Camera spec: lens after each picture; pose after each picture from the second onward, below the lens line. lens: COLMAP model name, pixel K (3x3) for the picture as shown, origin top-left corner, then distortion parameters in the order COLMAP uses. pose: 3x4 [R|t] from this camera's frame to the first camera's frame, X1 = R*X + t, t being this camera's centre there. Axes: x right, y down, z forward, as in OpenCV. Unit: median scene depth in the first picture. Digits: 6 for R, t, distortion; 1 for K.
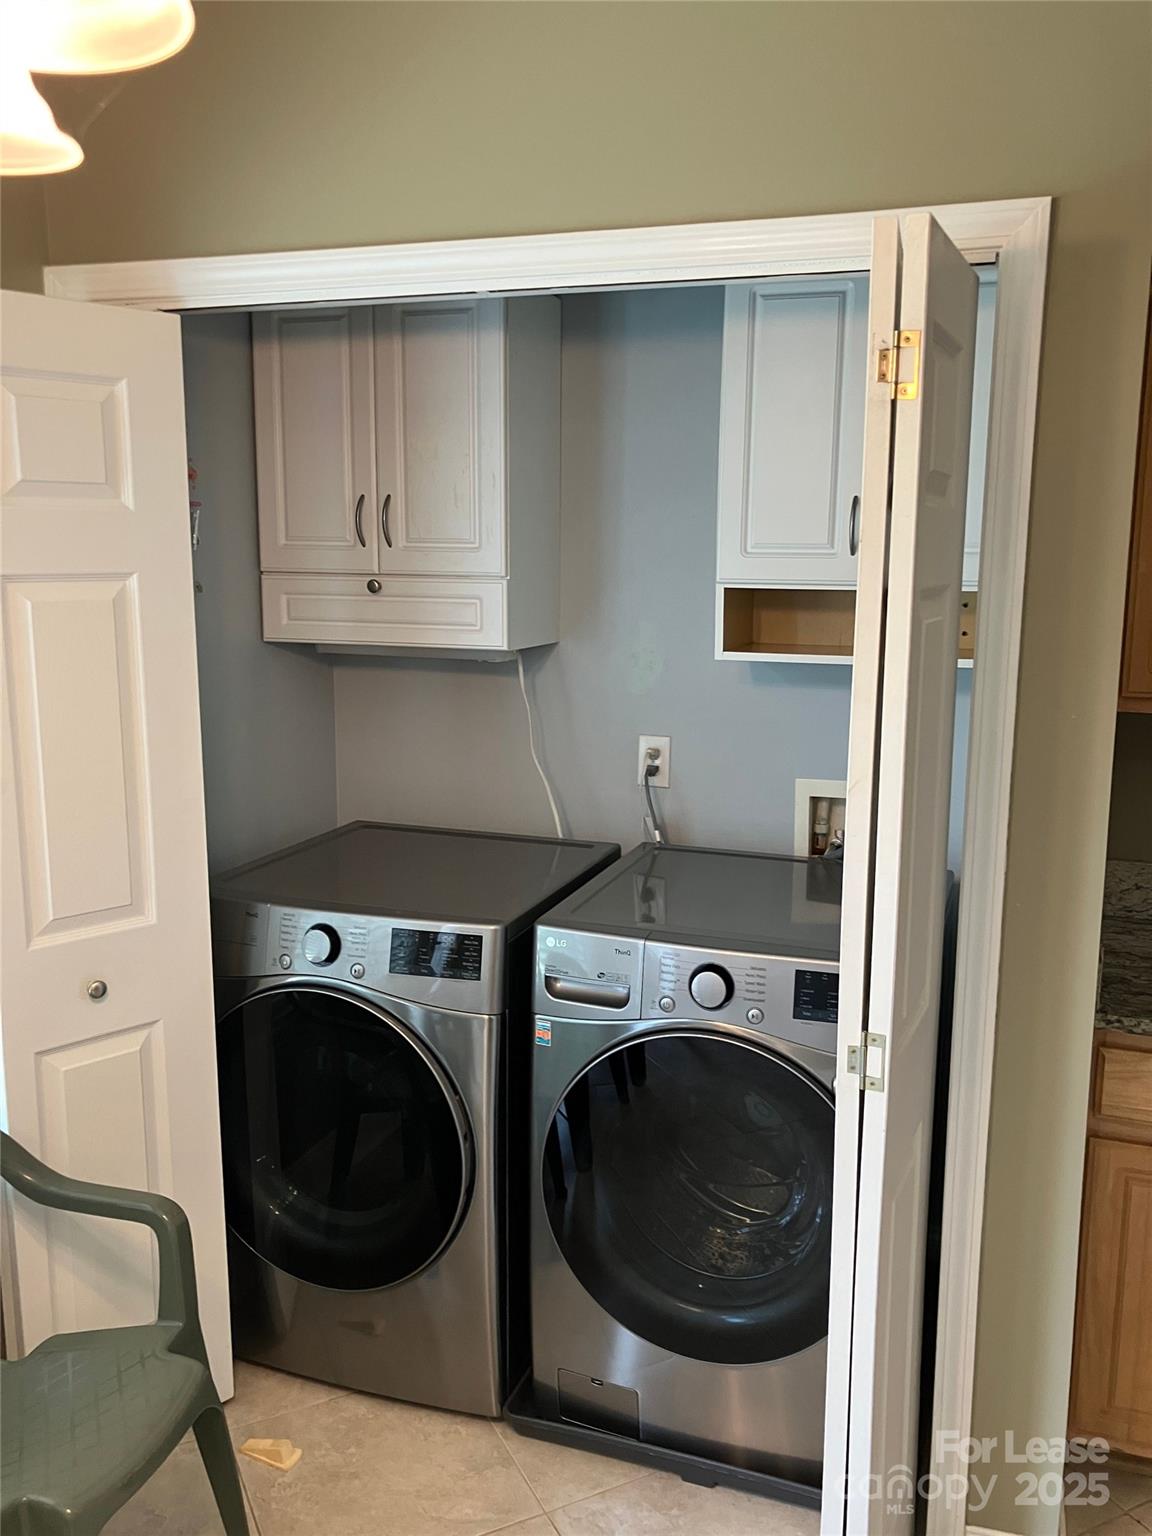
lens RADIAL K [[1256.8, 0, 576.0], [0, 1256.8, 767.6], [0, 0, 1]] dist [0.044564, -0.067739]
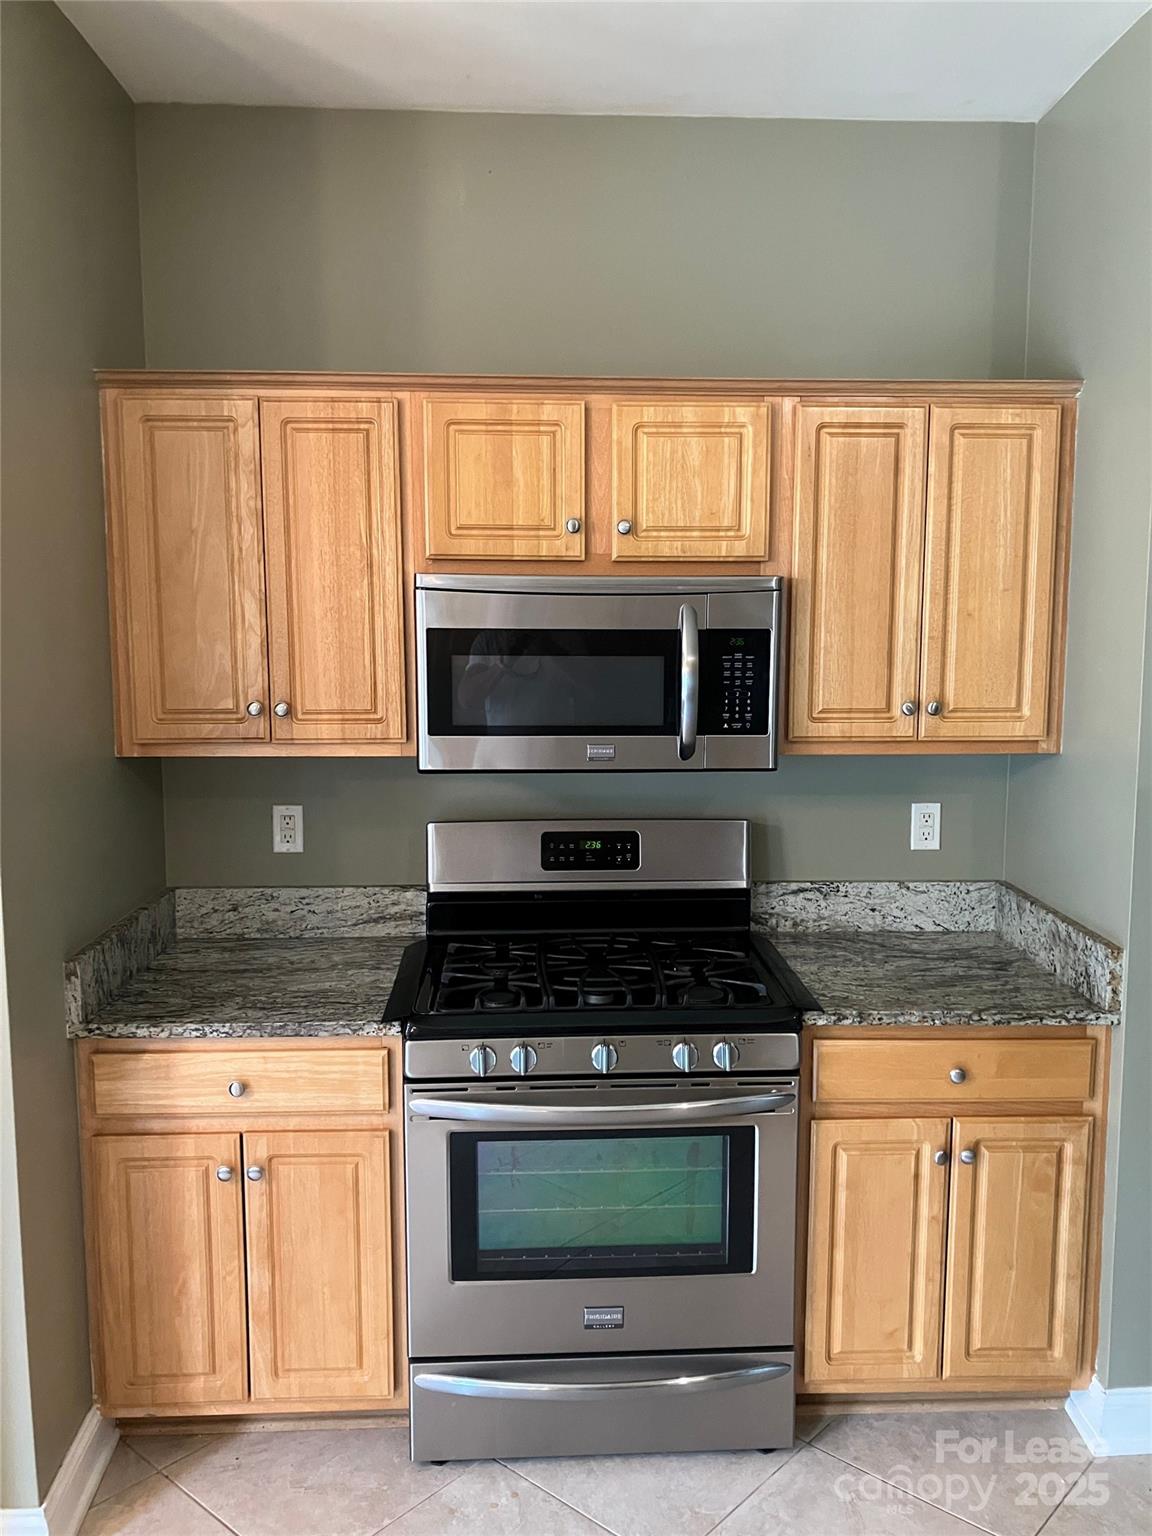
lens RADIAL K [[1256.8, 0, 587.7], [0, 1256.8, 769.5], [0, 0, 1]] dist [0.044564, -0.067739]
pose [[0.934624, -0.046218, 0.352622, 0.448294], [0.062506, 0.997433, -0.034939, 0.035174], [-0.350102, 0.054696, 0.935113, -0.228030]]
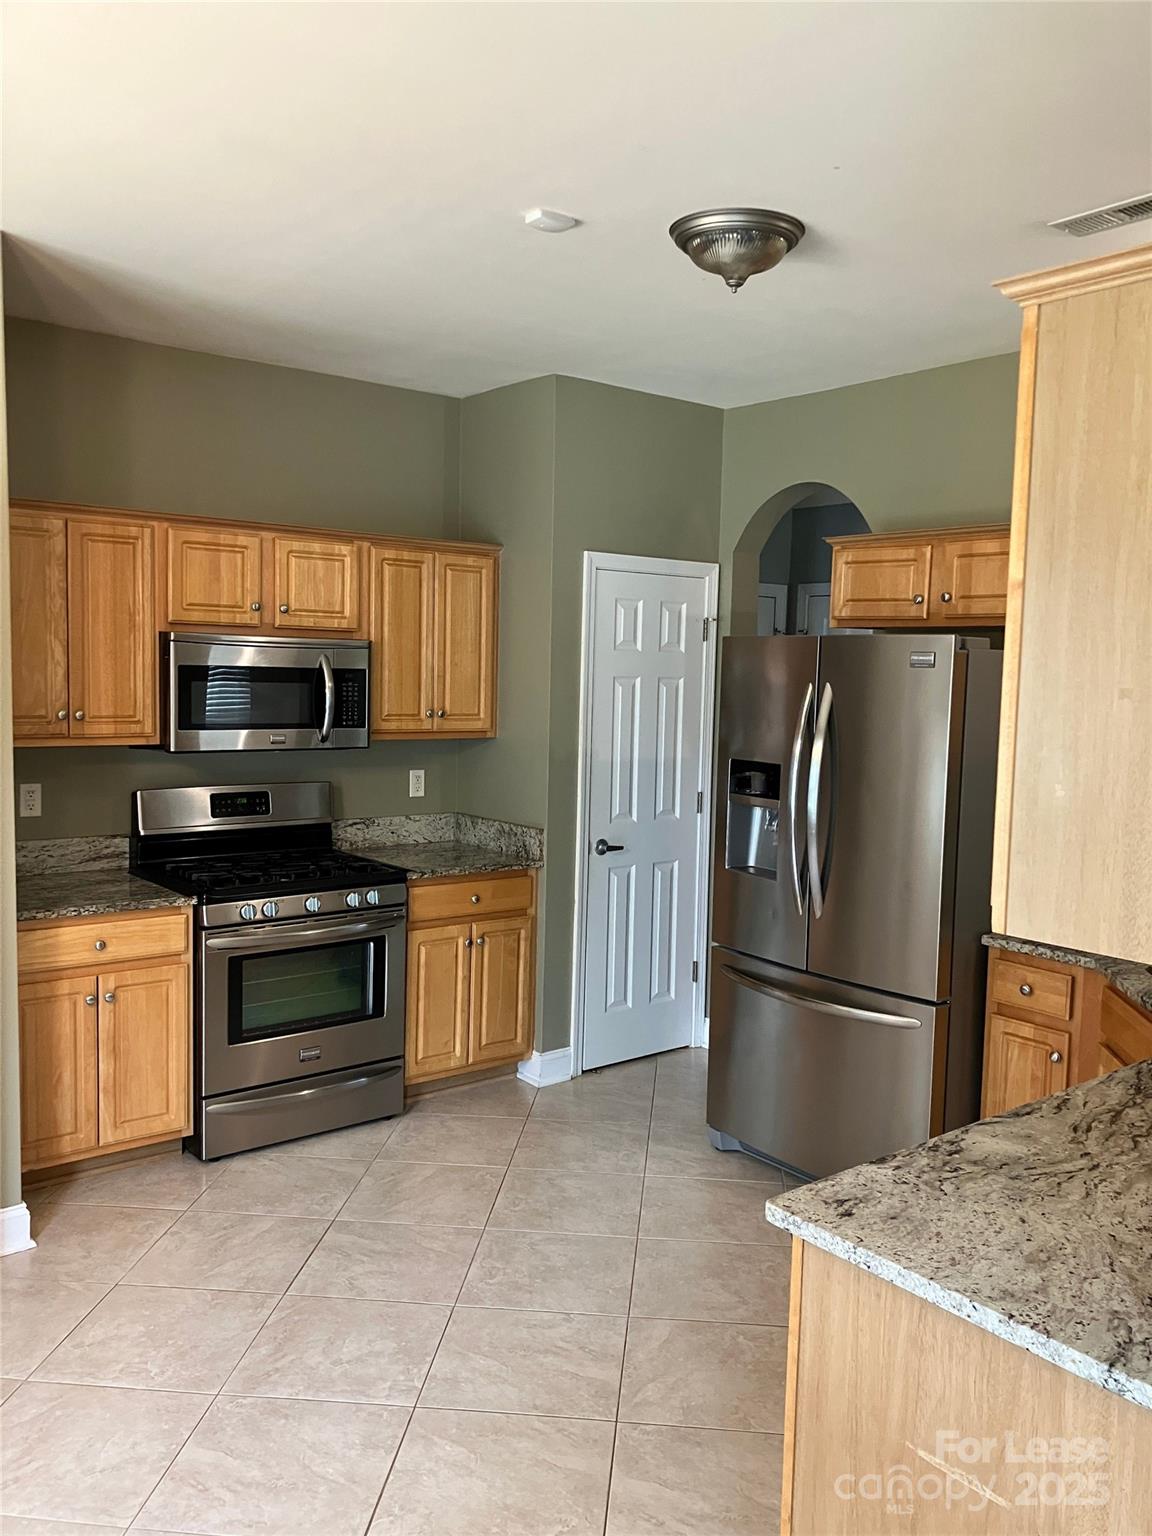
lens RADIAL K [[1256.8, 0, 572.5], [0, 1256.8, 767.6], [0, 0, 1]] dist [0.044564, -0.067739]
pose [[0.553404, -0.058916, 0.830827, -0.637911], [0.117045, 0.993098, -0.007539, 0.100315], [-0.824648, 0.101416, 0.556480, -0.684860]]
